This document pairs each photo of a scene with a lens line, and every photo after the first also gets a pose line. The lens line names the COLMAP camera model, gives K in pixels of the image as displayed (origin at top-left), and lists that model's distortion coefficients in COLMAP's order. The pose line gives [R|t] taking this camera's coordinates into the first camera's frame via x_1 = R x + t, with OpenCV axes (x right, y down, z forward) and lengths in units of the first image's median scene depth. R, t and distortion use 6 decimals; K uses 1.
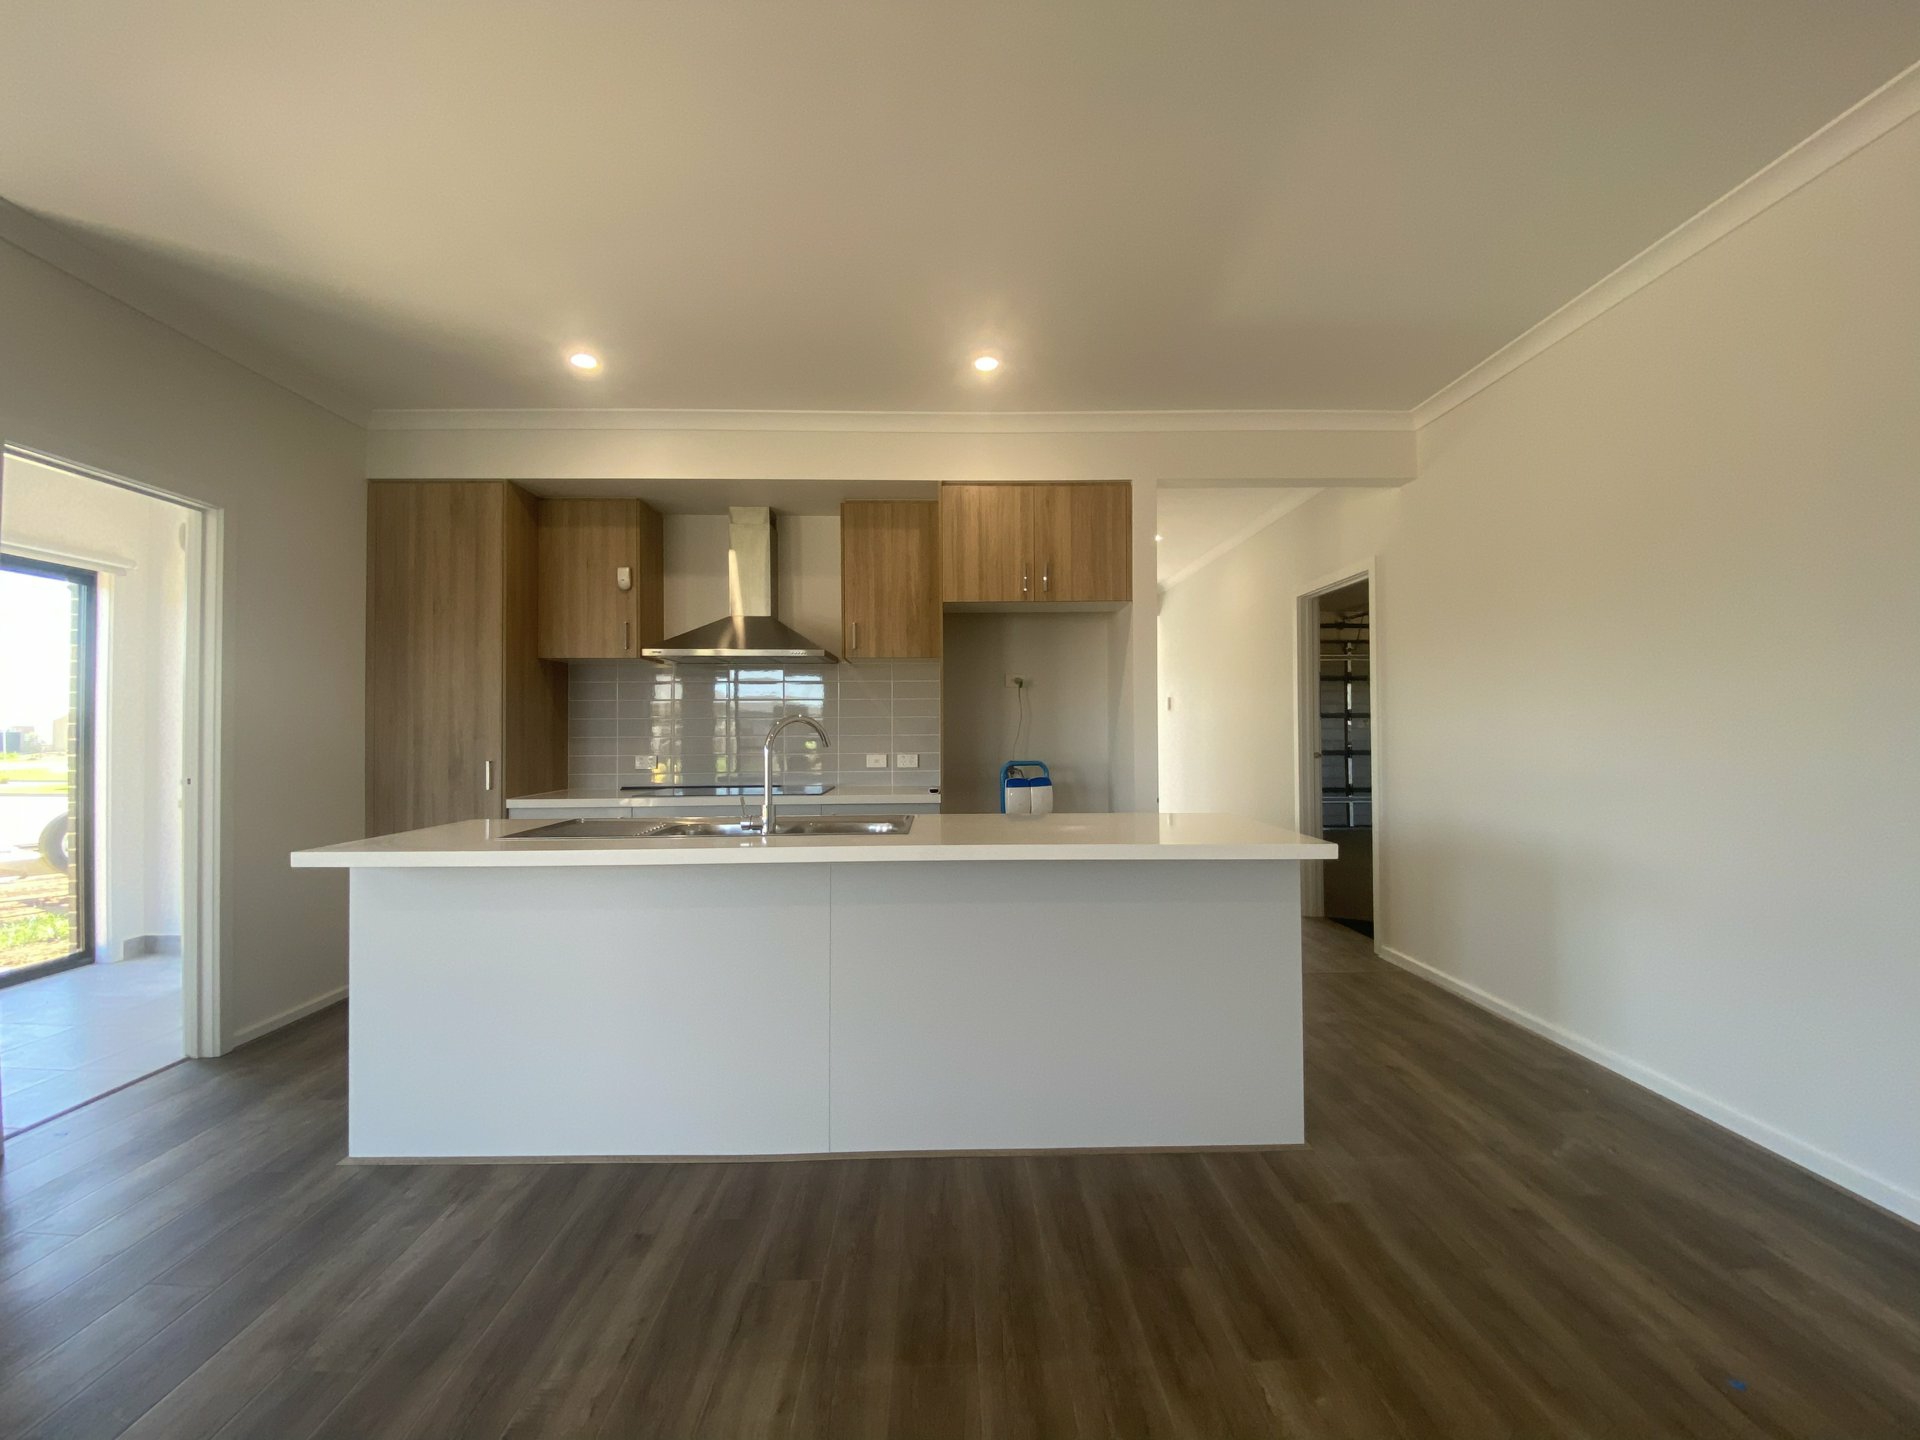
lens RADIAL K [[770.1, 0, 958.5], [0, 770.1, 722.2], [0, 0, 1]] dist [0.020084, -0.021167]
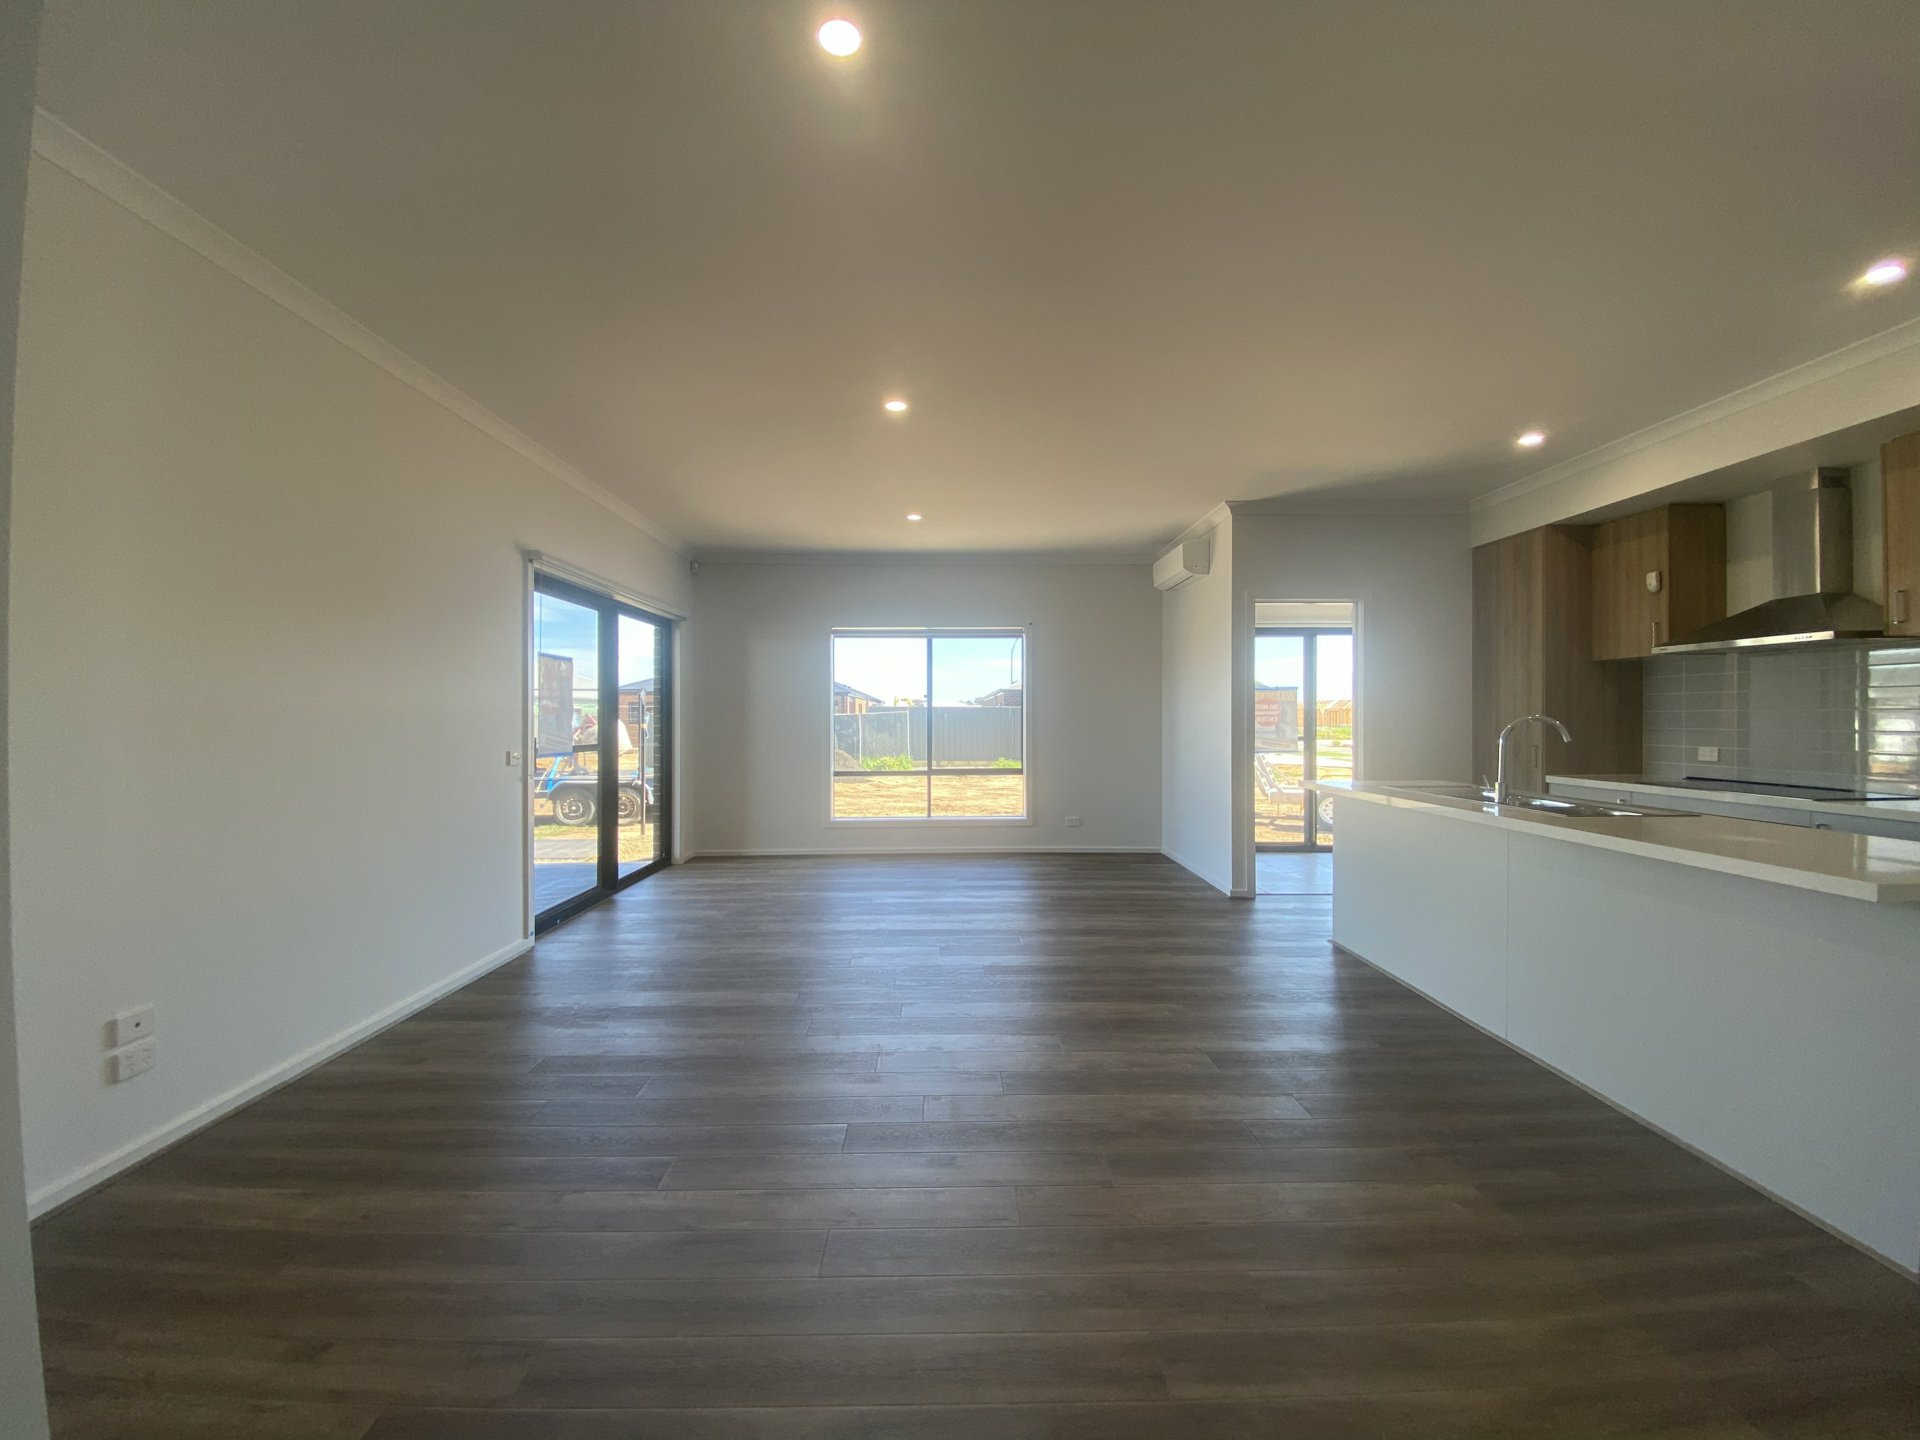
lens RADIAL K [[770.1, 0, 958.5], [0, 770.1, 722.2], [0, 0, 1]] dist [0.020084, -0.021167]
pose [[-0.005194, 0.010093, -0.999936, 0.699241], [0.008401, 0.999914, 0.010049, -0.010392], [0.999951, -0.008349, -0.005278, 0.035717]]
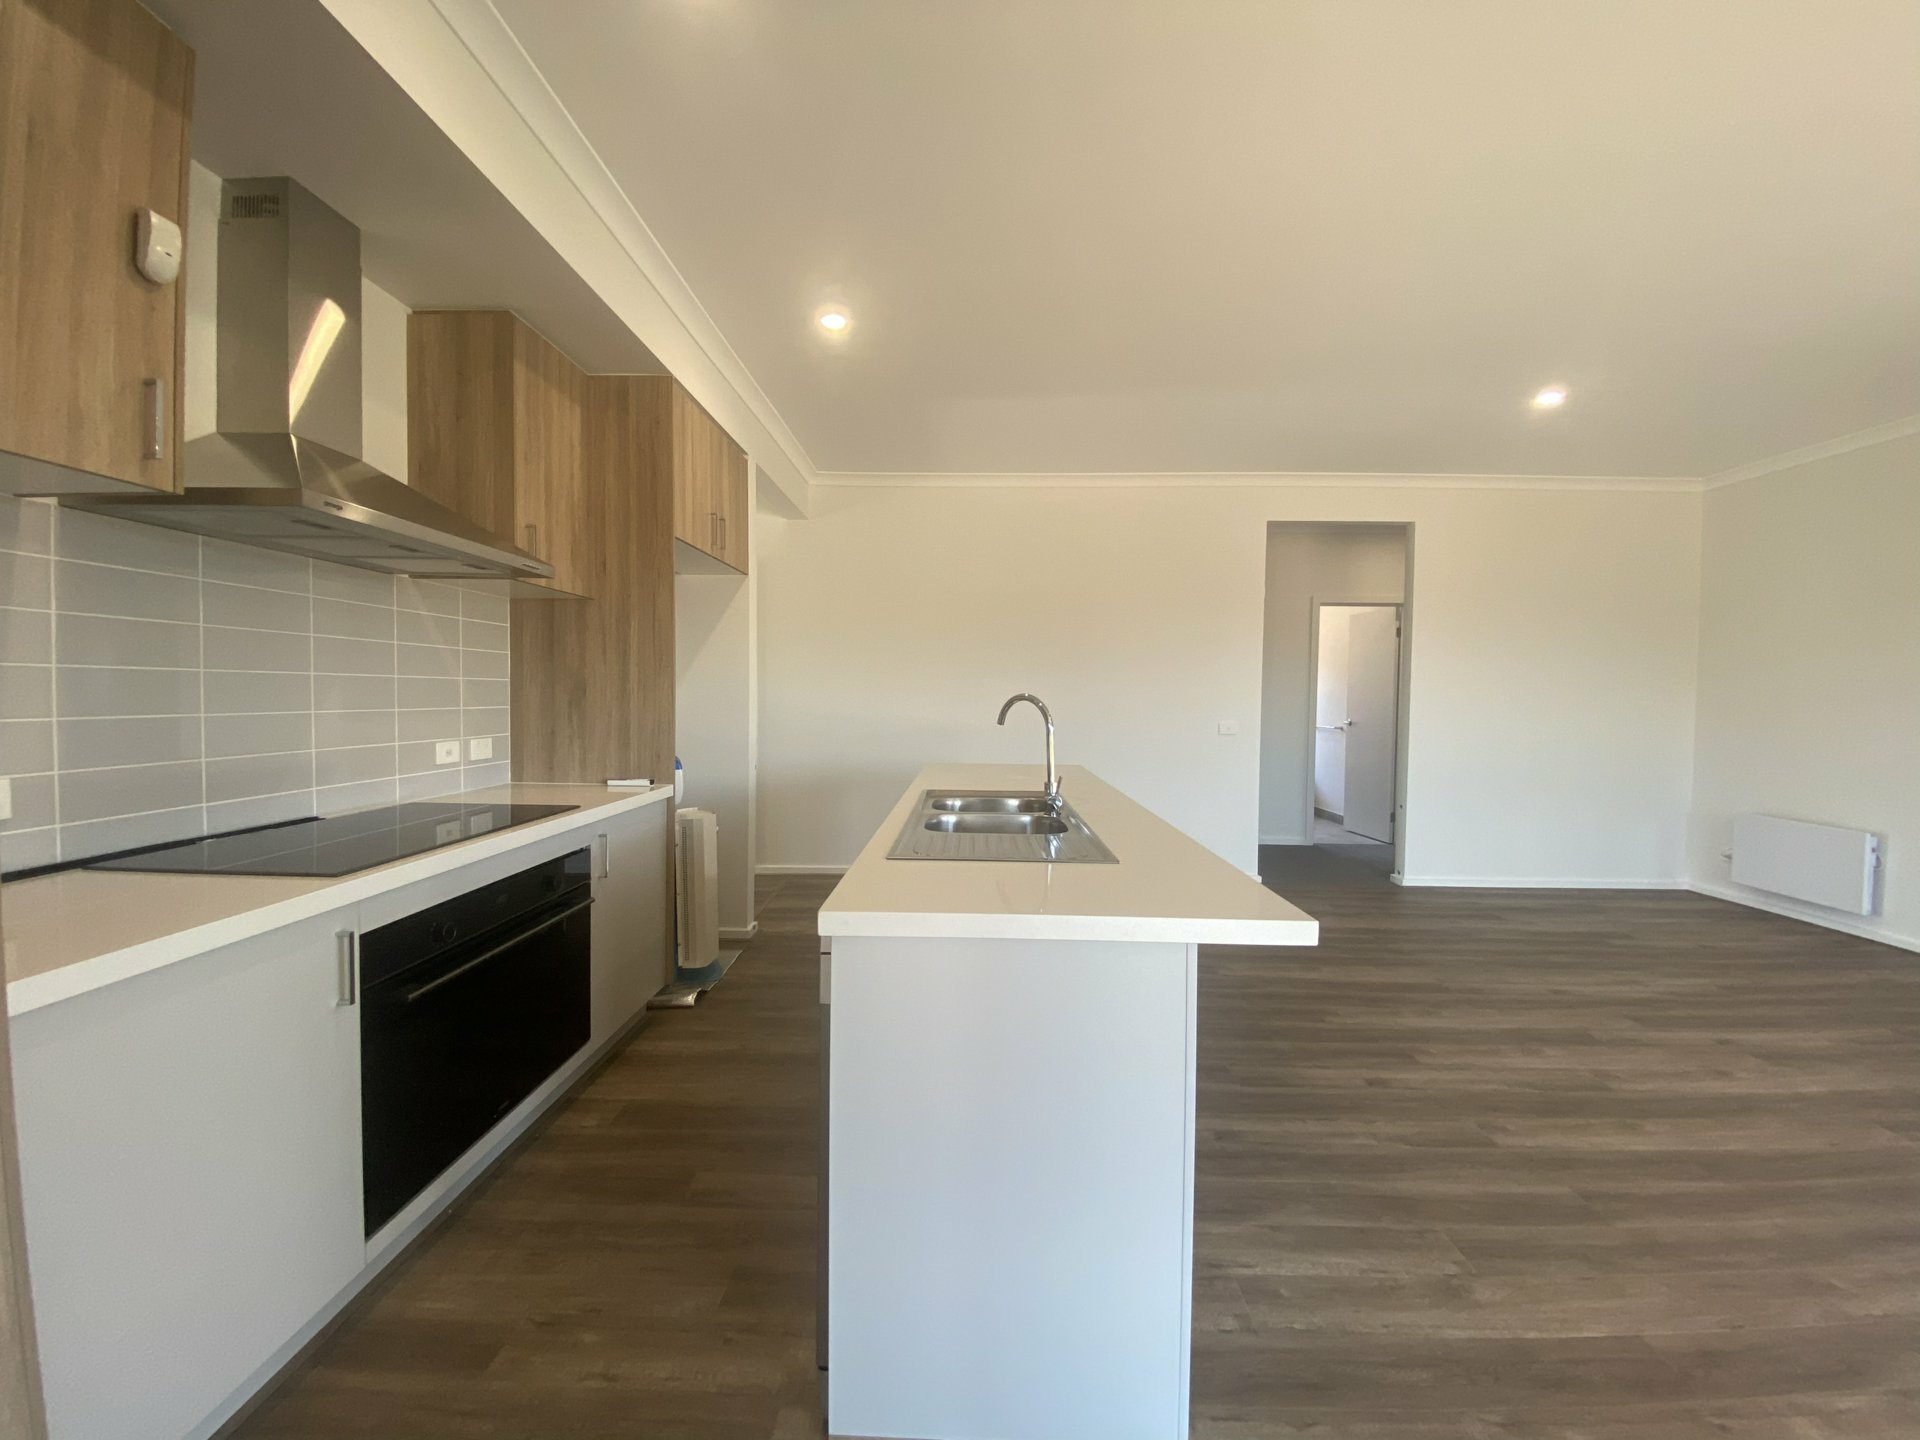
lens RADIAL K [[770.1, 0, 958.5], [0, 770.1, 722.2], [0, 0, 1]] dist [0.020084, -0.021167]
pose [[0.049215, -0.026302, 0.998442, -0.802951], [-0.023243, 0.999352, 0.027471, 0.002706], [-0.998518, -0.024559, 0.048572, 0.680549]]
